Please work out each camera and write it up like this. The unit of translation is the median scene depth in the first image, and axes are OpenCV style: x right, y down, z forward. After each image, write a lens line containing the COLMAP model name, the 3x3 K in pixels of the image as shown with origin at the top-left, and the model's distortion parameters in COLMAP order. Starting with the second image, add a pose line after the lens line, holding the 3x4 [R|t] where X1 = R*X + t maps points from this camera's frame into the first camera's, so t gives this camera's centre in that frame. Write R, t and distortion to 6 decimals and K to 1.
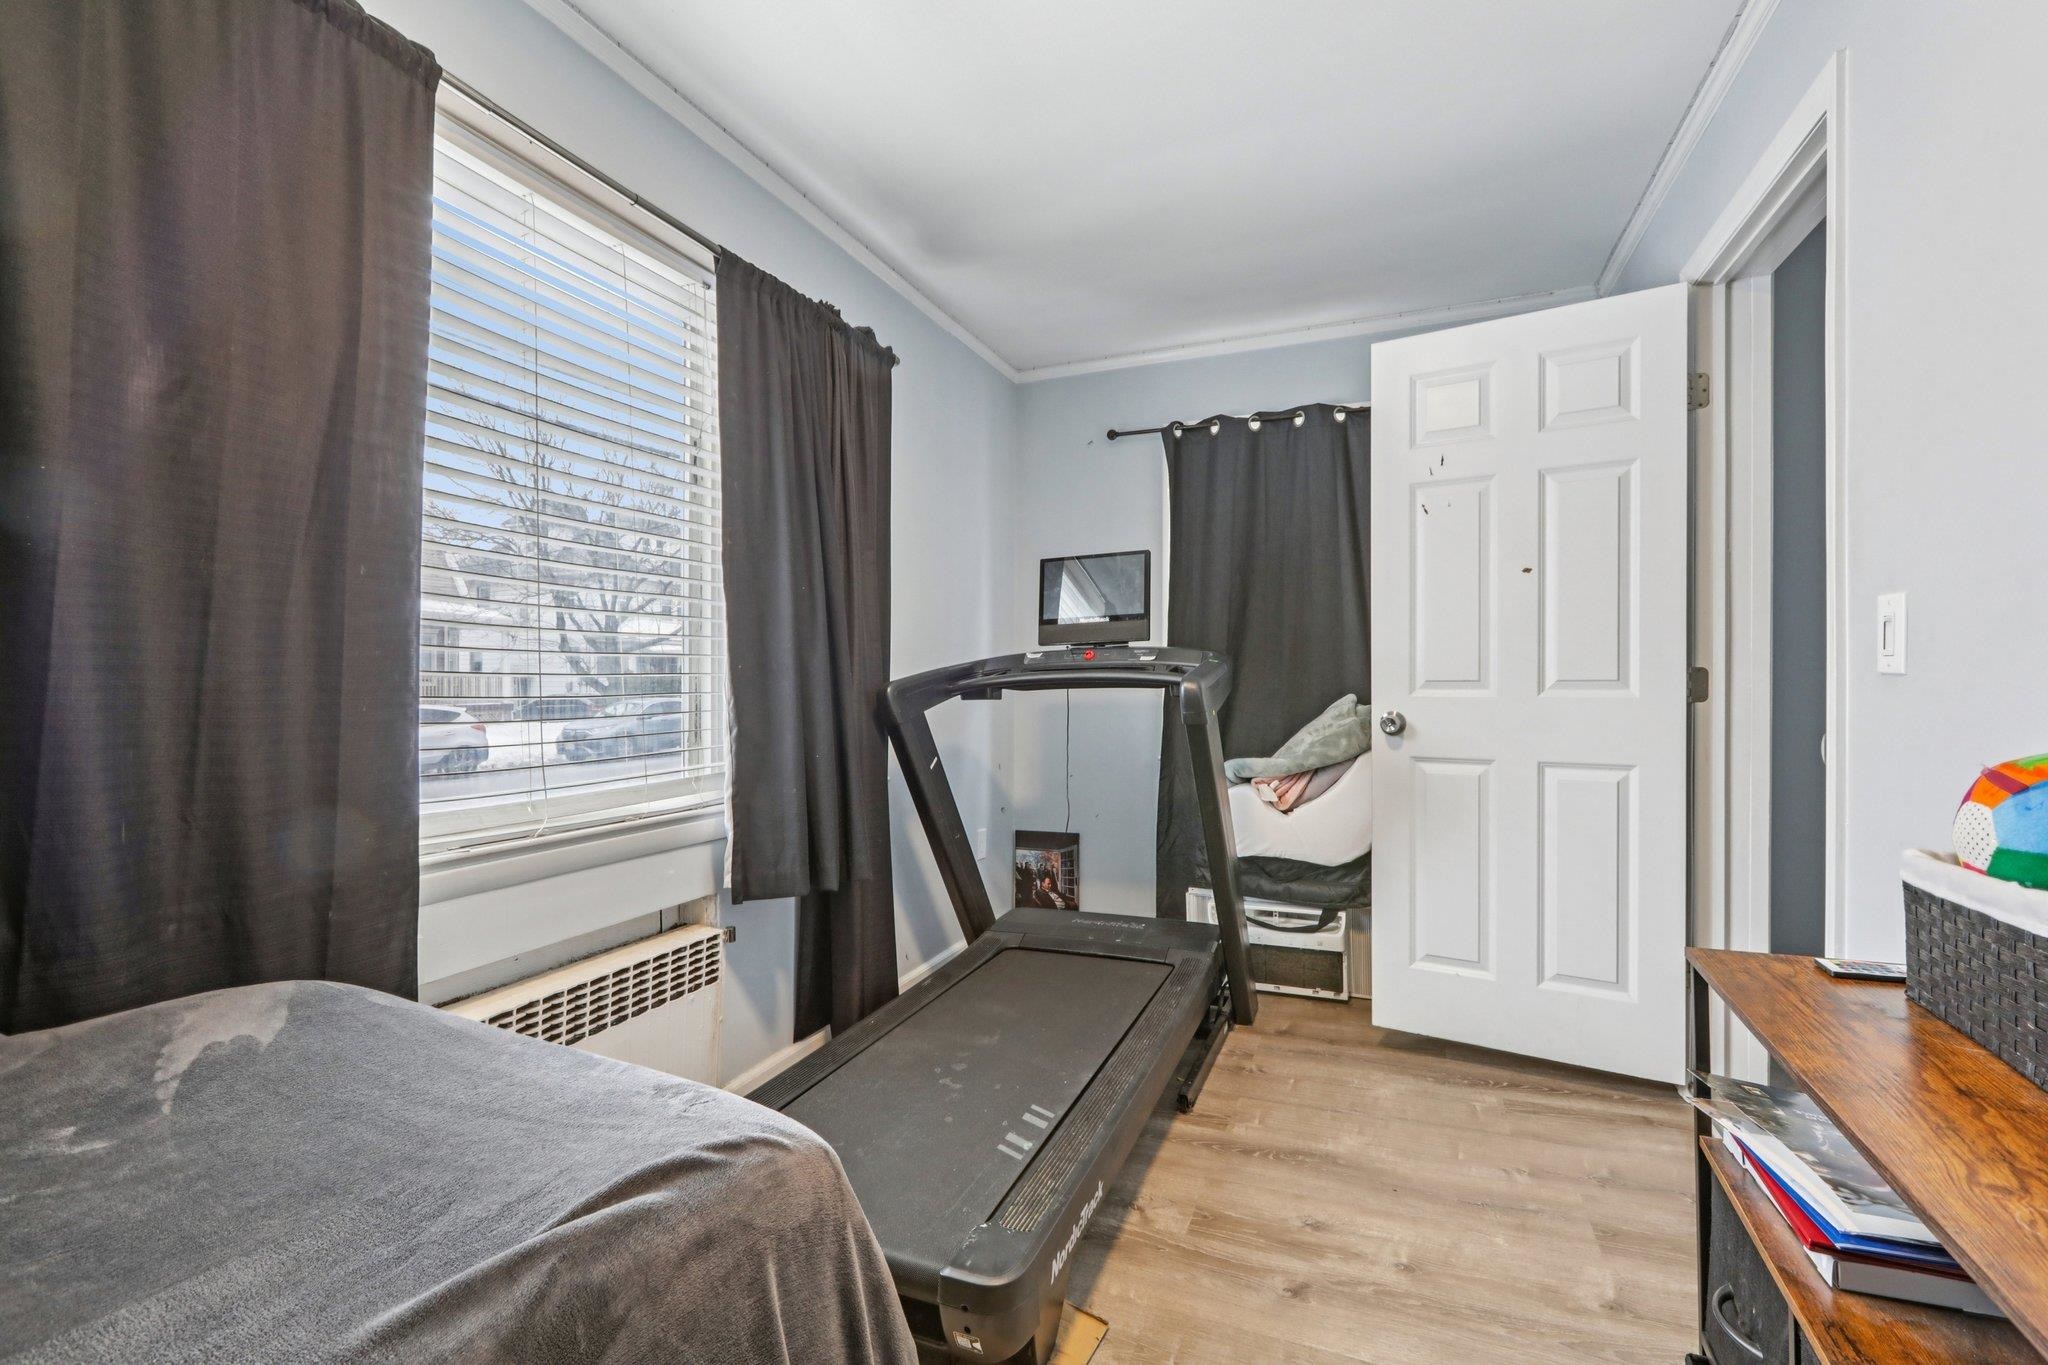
lens RADIAL K [[915.0, 0, 1020.8], [0, 915.0, 671.8], [0, 0, 1]] dist [-0.001517, 0.000550]
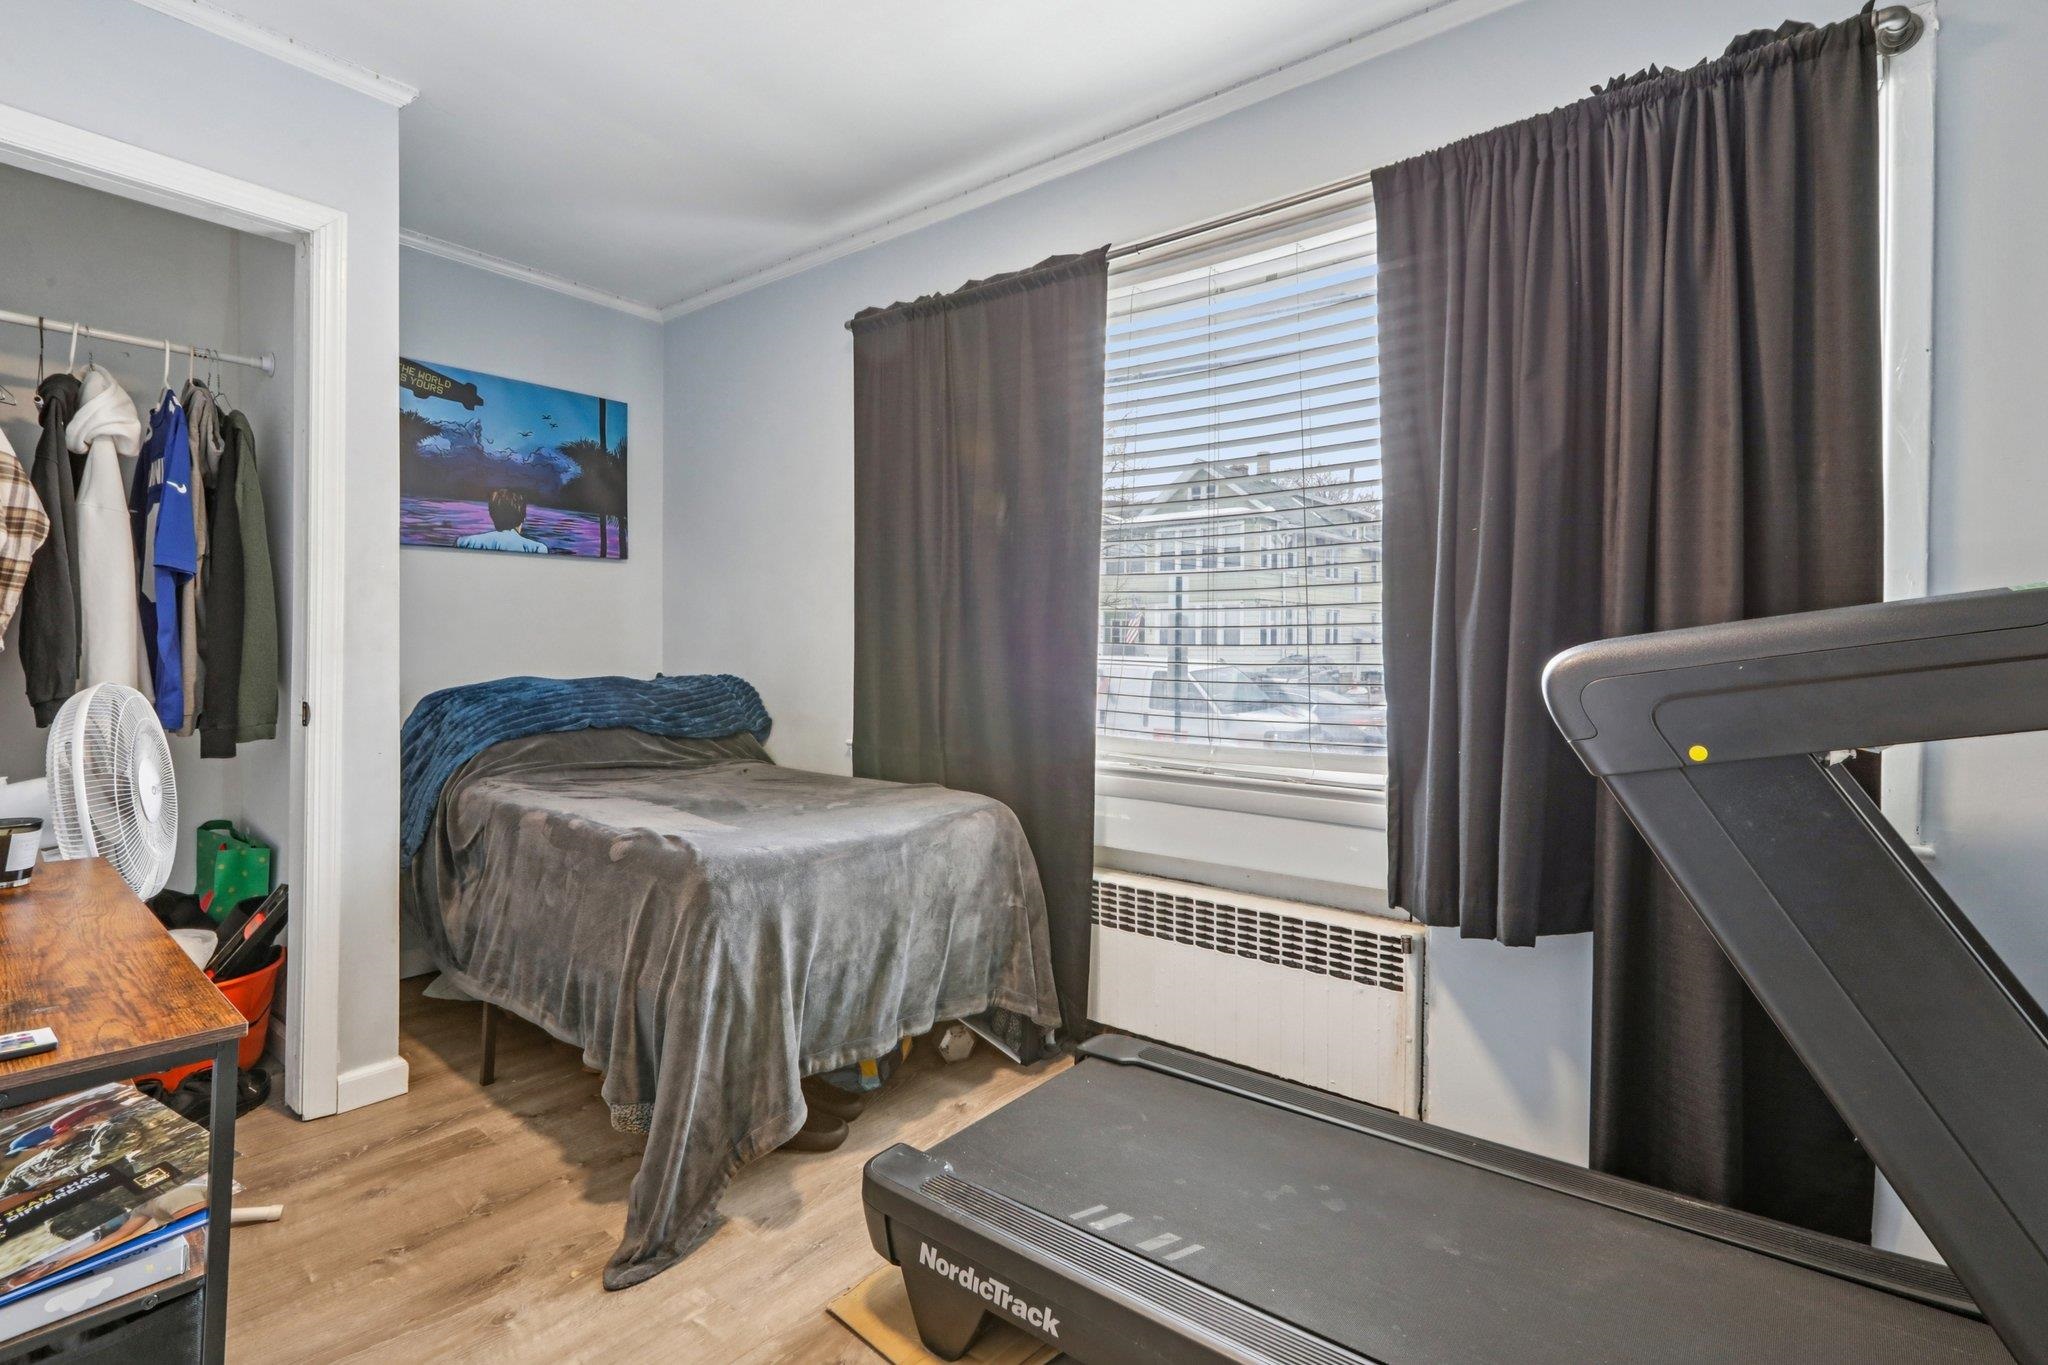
lens RADIAL K [[925.6, 0, 1016.3], [0, 925.6, 642.0], [0, 0, 1]] dist [-0.000278, 0.000547]
pose [[-0.252229, -0.006197, -0.967648, 0.640839], [0.000202, 0.999979, -0.006456, 0.007055], [0.967668, -0.001824, -0.252222, 0.892053]]
